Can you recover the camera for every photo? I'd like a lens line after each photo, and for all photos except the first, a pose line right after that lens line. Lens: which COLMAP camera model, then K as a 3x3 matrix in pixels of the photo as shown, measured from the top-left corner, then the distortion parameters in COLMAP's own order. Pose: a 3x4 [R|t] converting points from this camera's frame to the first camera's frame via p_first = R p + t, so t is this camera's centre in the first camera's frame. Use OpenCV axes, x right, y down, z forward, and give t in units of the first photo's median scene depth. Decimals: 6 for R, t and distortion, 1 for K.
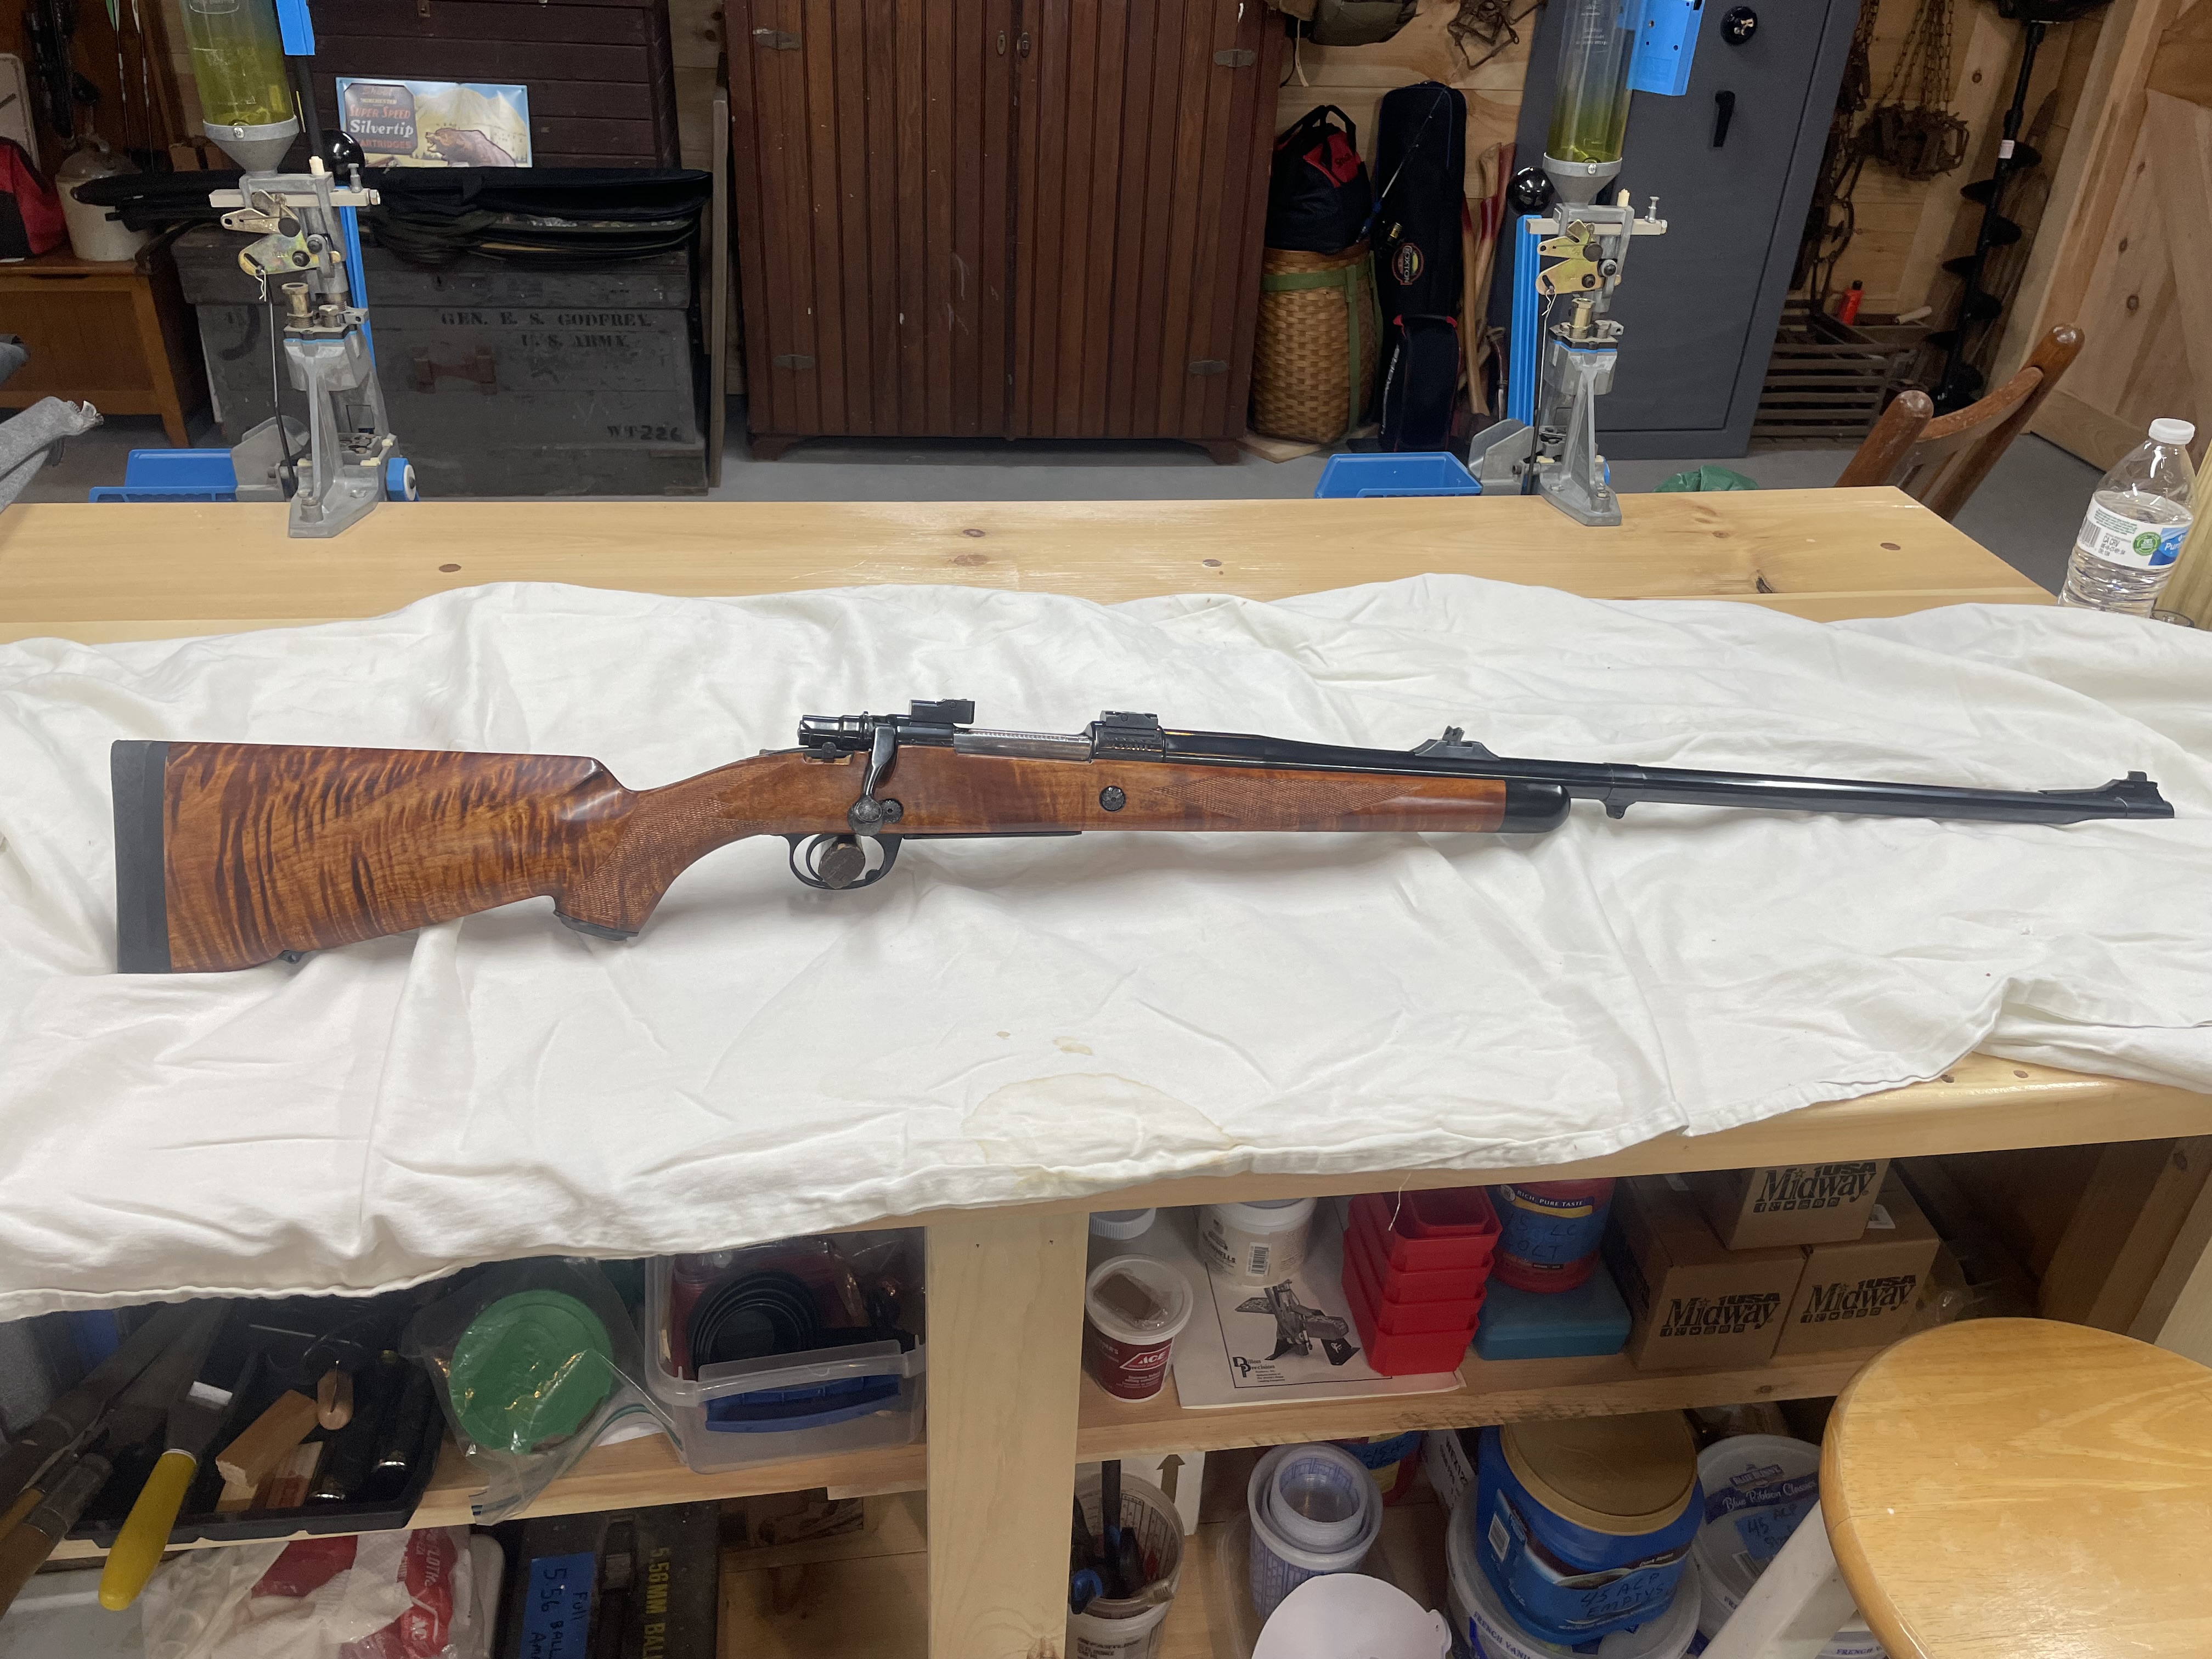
lens RADIAL K [[1698.6, 0, 1101.2], [0, 1698.6, 821.4], [0, 0, 1]] dist [0.079330, -0.113718]
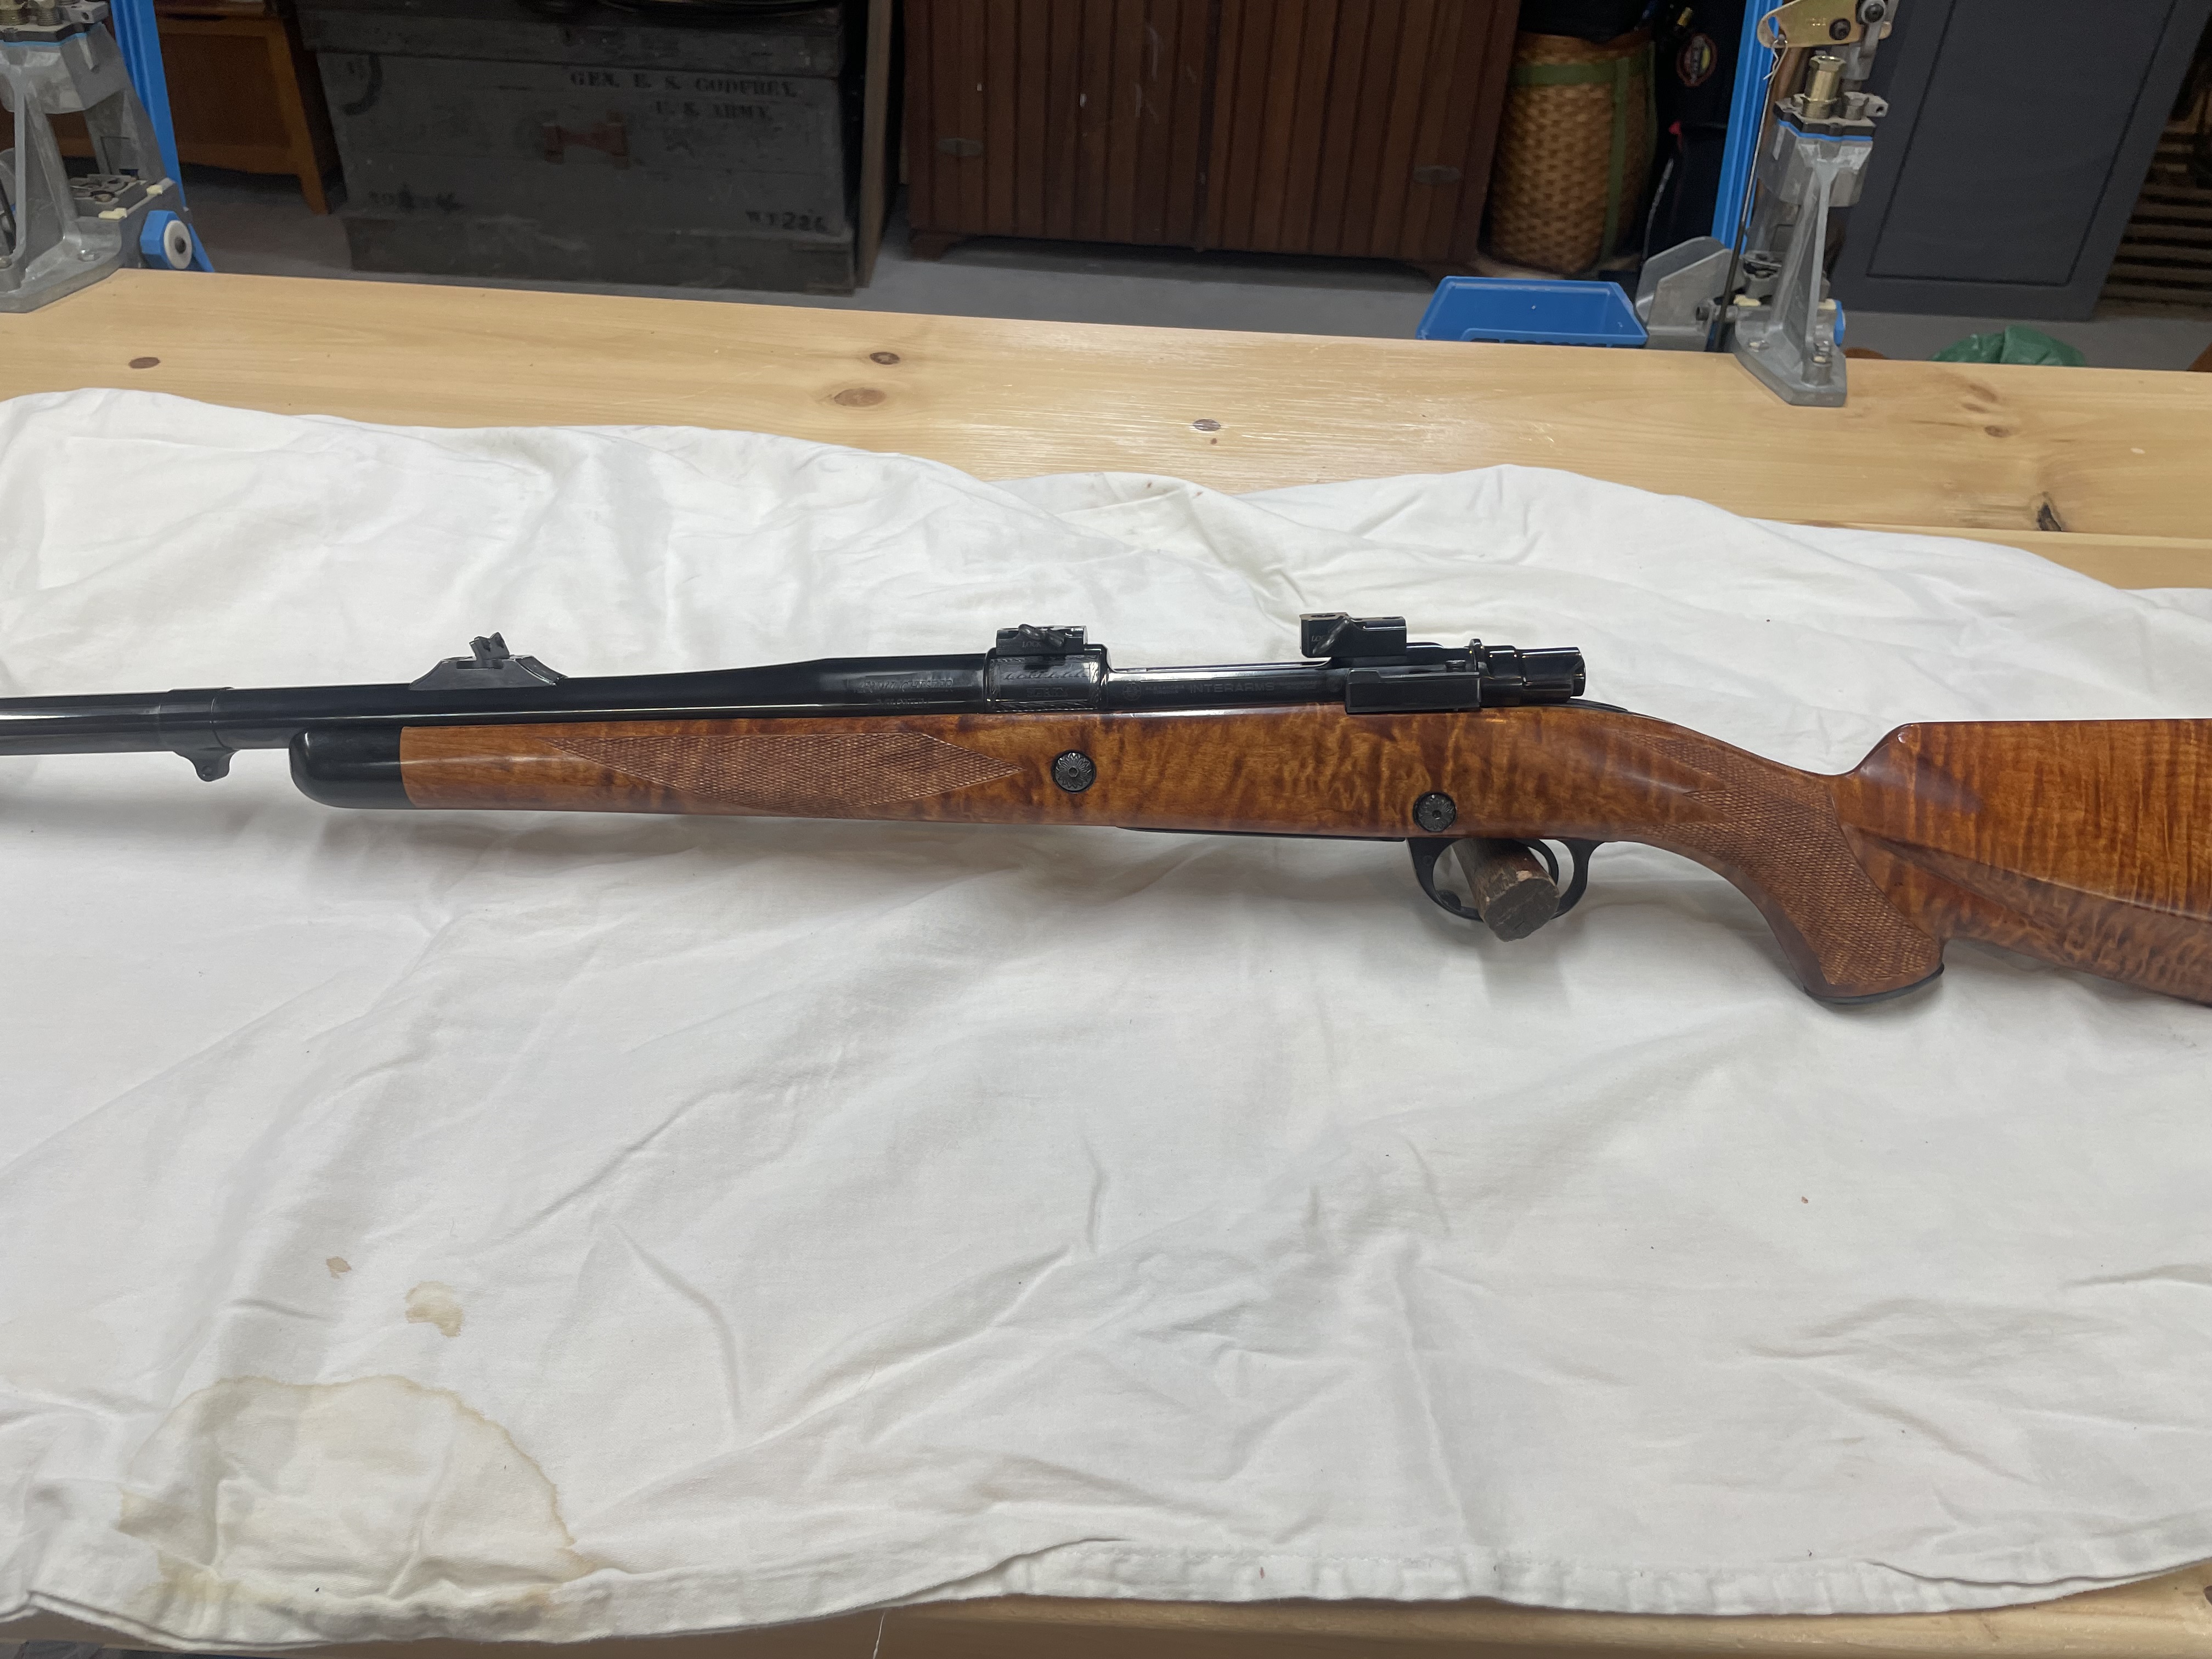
lens RADIAL K [[1698.6, 0, 1103.8], [0, 1698.6, 822.7], [0, 0, 1]] dist [0.079330, -0.113718]
pose [[0.986025, 0.098960, -0.134020, 0.122643], [-0.085226, 0.990855, 0.104612, -0.056366], [0.143147, -0.091728, 0.985441, 0.275299]]
